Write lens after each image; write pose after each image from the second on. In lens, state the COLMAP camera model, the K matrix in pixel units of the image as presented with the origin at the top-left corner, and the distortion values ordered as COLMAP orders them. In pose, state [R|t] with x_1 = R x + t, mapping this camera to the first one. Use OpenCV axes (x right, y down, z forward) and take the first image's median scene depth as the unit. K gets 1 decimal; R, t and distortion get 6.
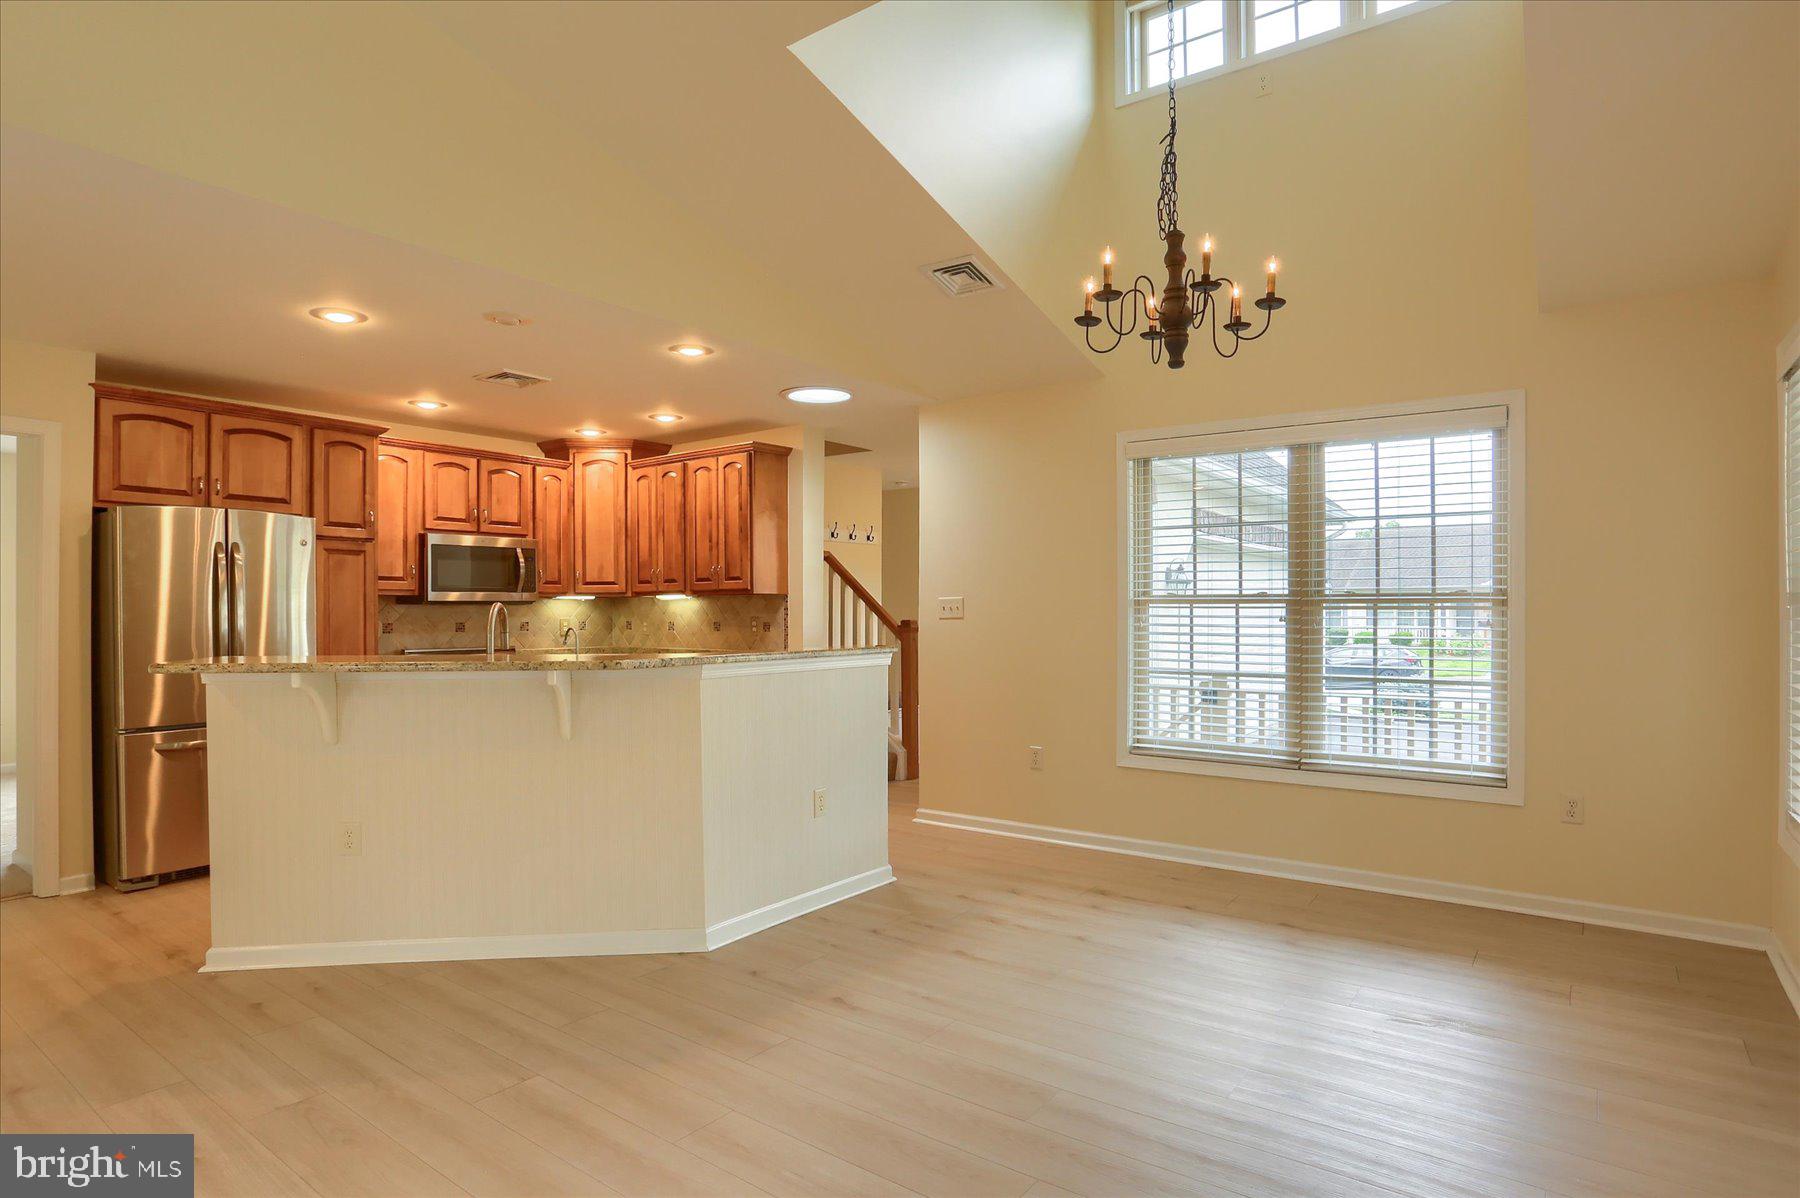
lens RADIAL K [[923.2, 0, 907.8], [0, 923.2, 601.6], [0, 0, 1]] dist [-0.029035, 0.001452]
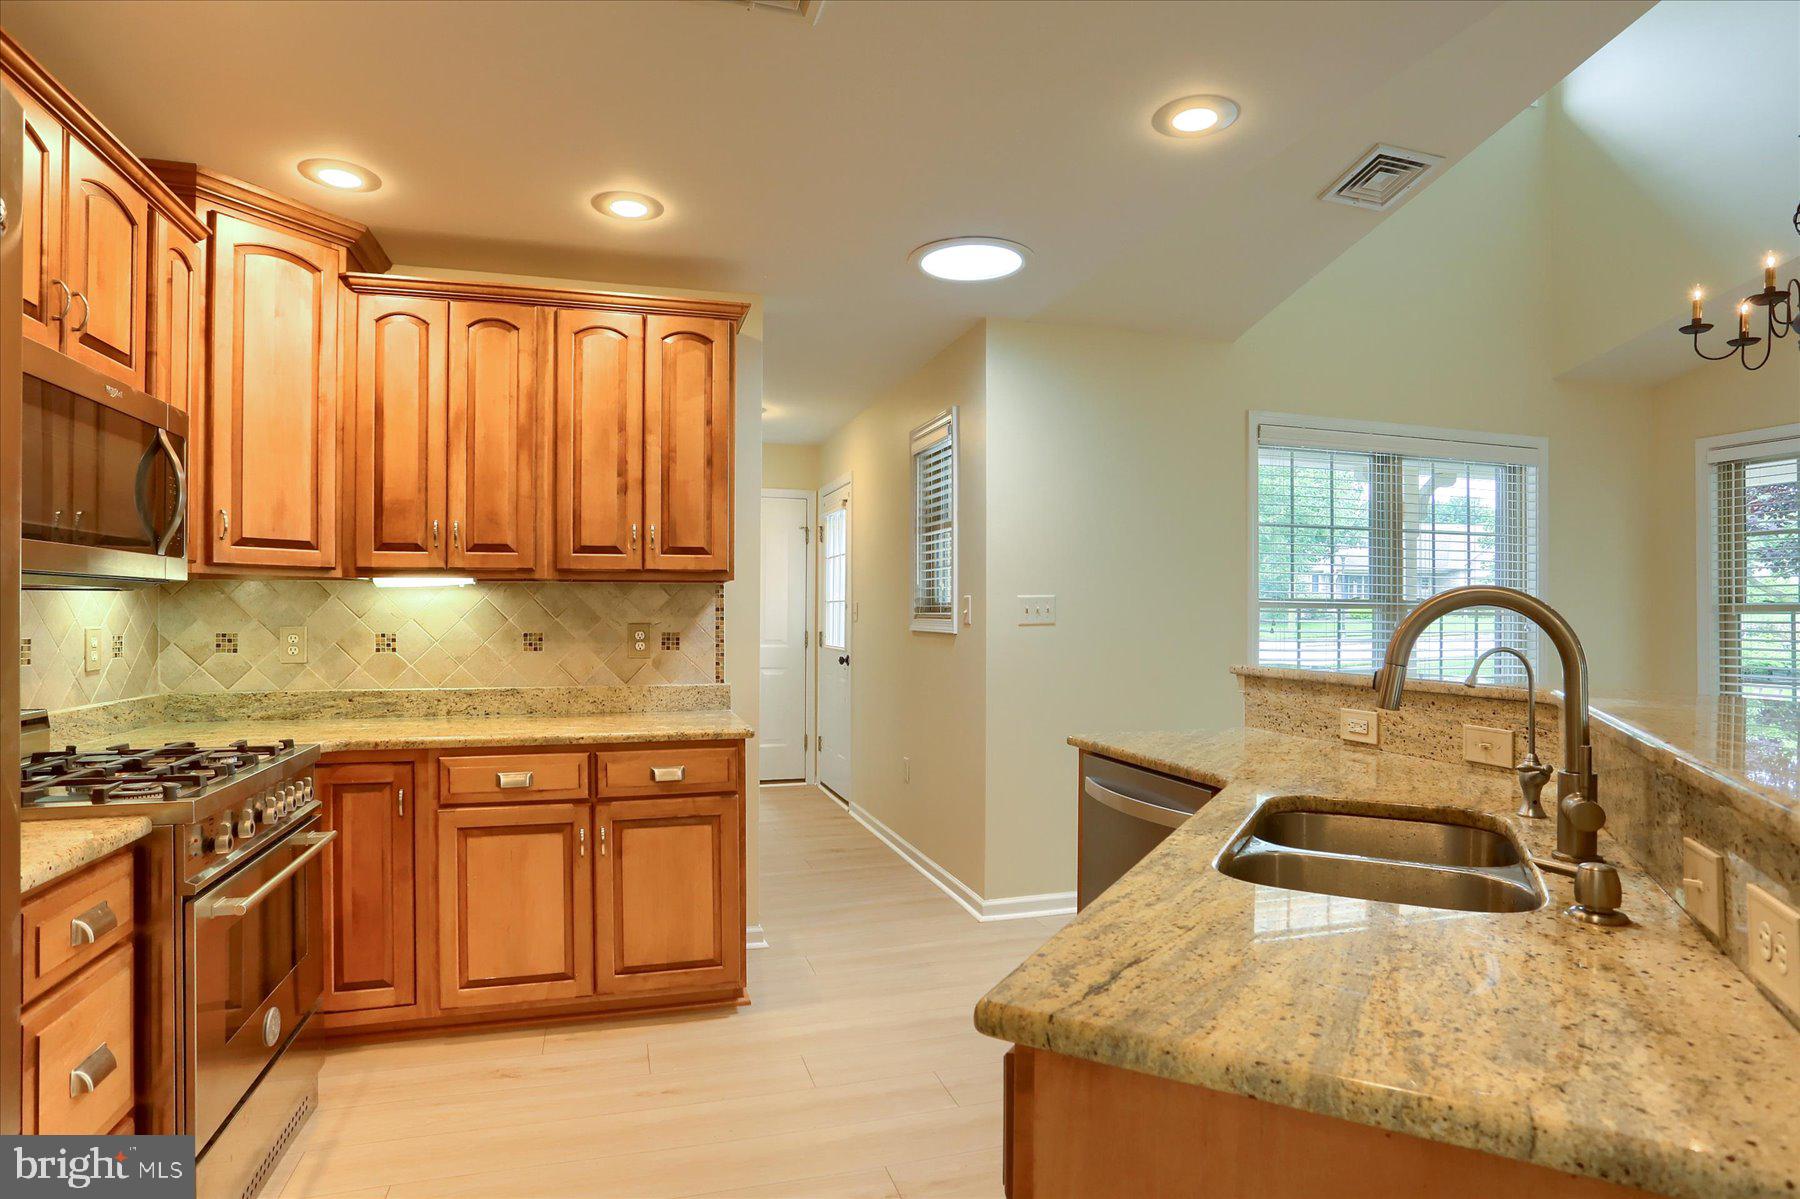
lens RADIAL K [[937.2, 0, 859.3], [0, 937.2, 607.3], [0, 0, 1]] dist [-0.048067, 0.000342]
pose [[0.625538, 0.010182, 0.780127, -0.598634], [-0.012582, 0.999916, -0.002961, 0.008267], [-0.780092, -0.007963, 0.625614, 0.646826]]
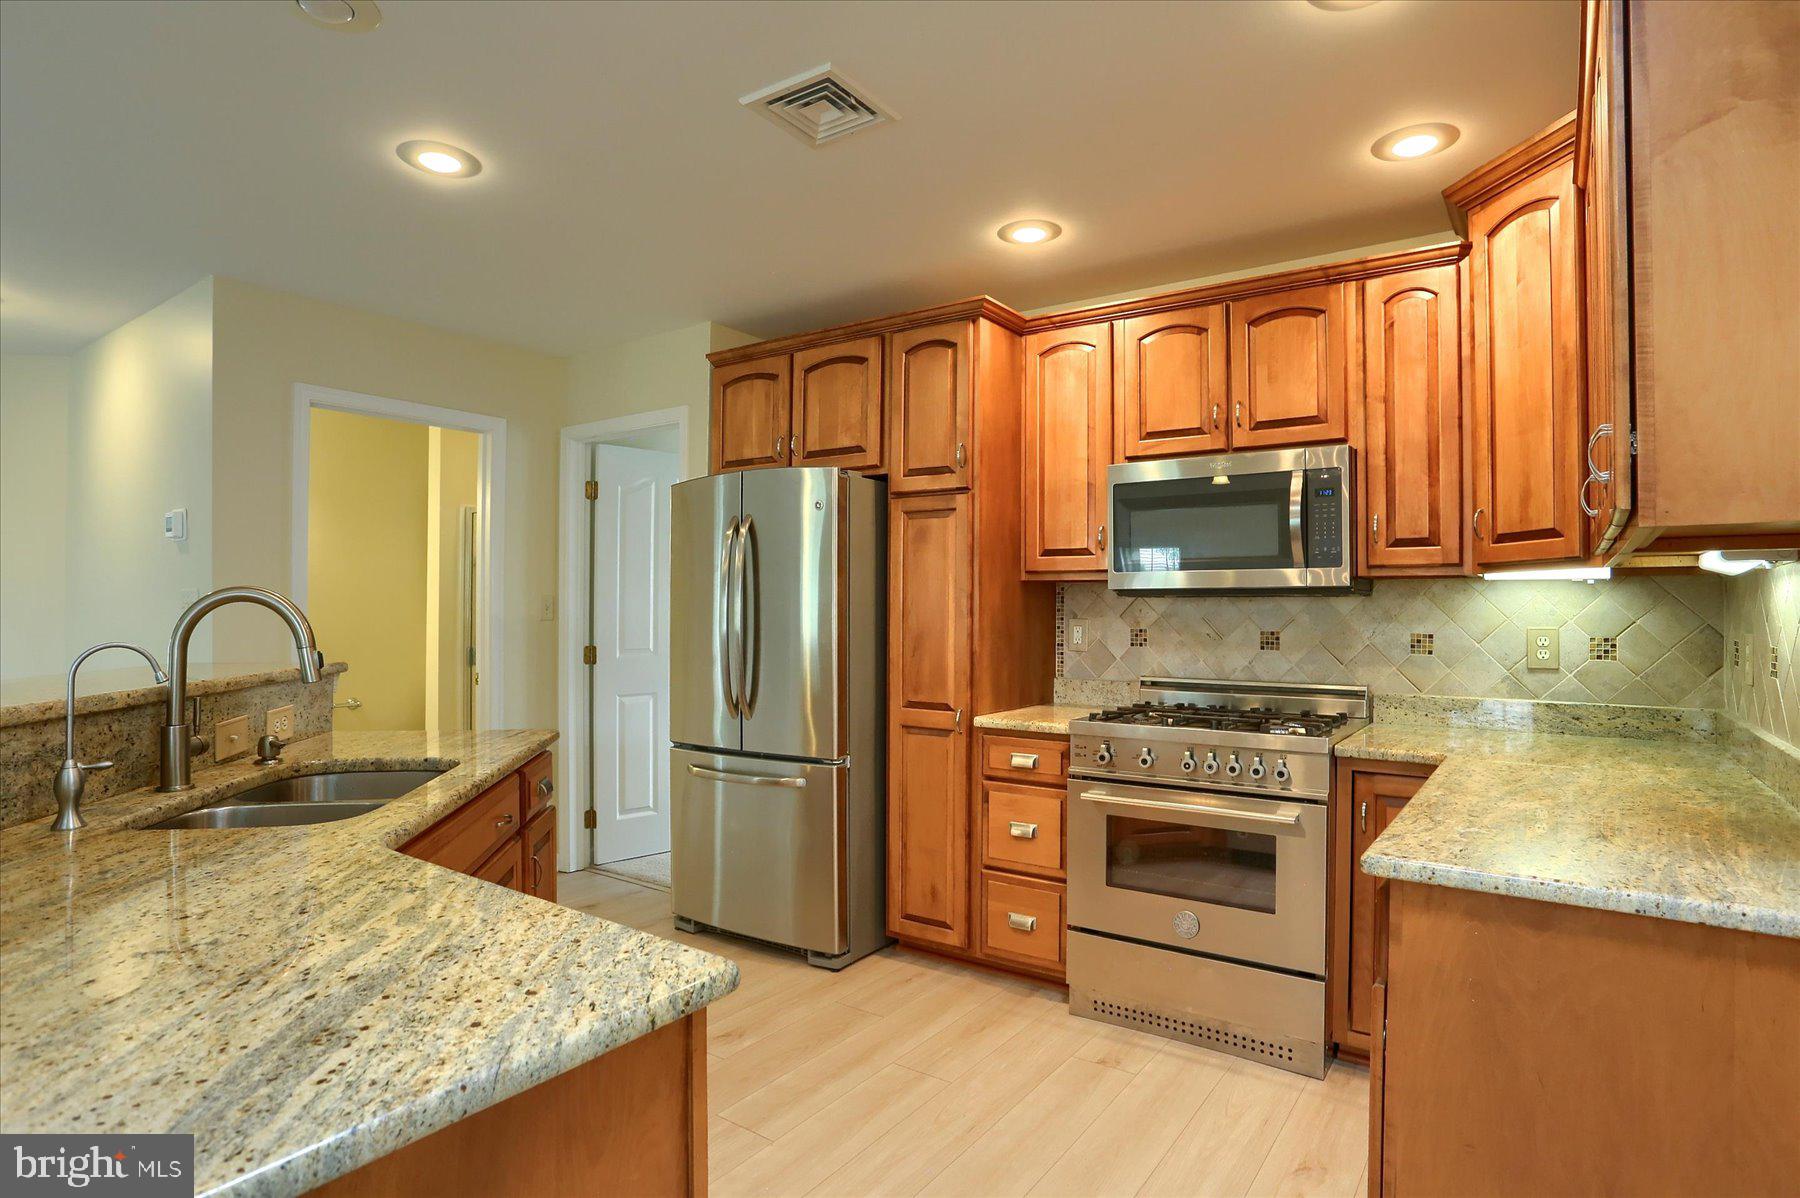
lens RADIAL K [[923.2, 0, 907.8], [0, 923.2, 601.6], [0, 0, 1]] dist [-0.029035, 0.001452]
pose [[0.041654, -0.009344, -0.999088, 0.023761], [0.001777, 0.999955, -0.009278, 0.012257], [0.999131, -0.001389, 0.041669, 0.894813]]
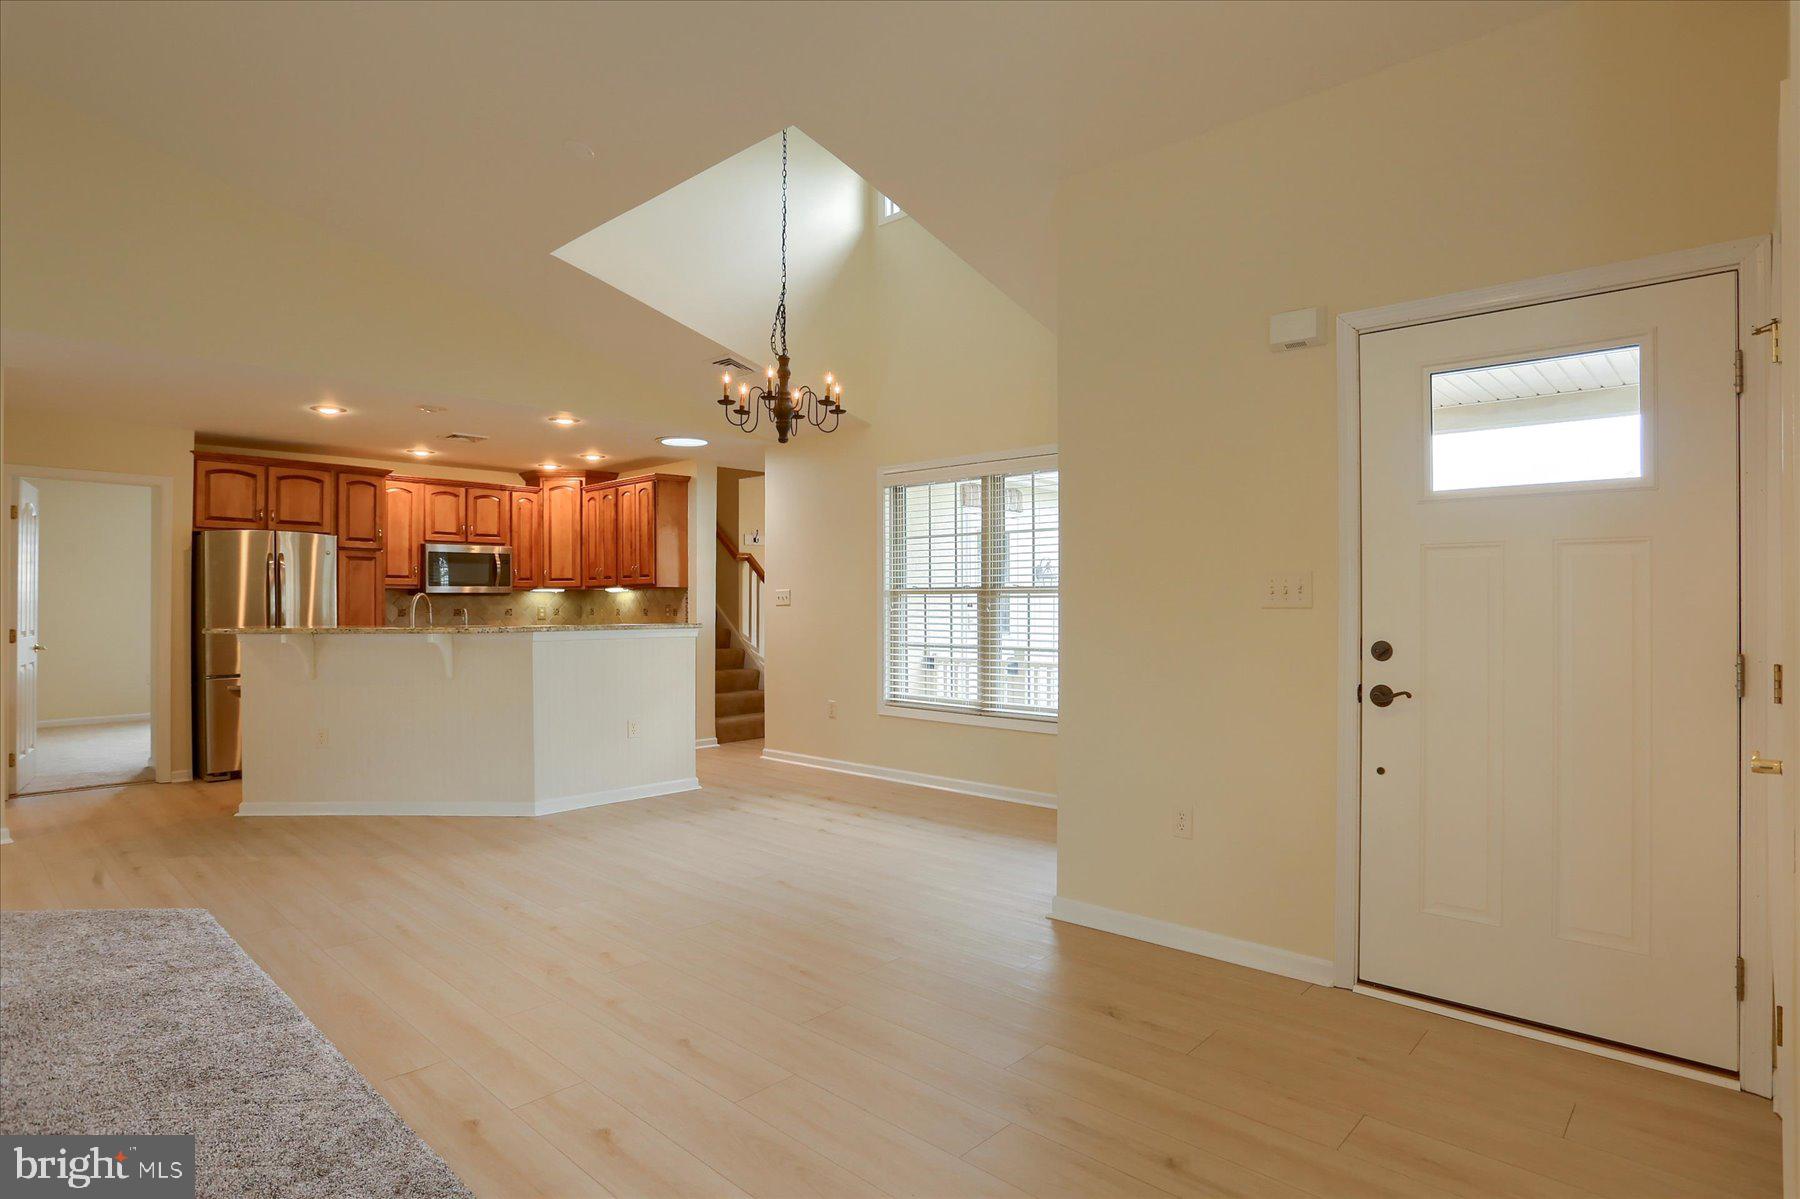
lens RADIAL K [[917.1, 0, 896.0], [0, 917.1, 592.3], [0, 0, 1]] dist [-0.028247, -0.000625]
pose [[0.992312, -0.000613, -0.123764, 0.366454], [0.000253, 0.999996, -0.002928, 0.002971], [0.123765, 0.002874, 0.992307, -0.288612]]
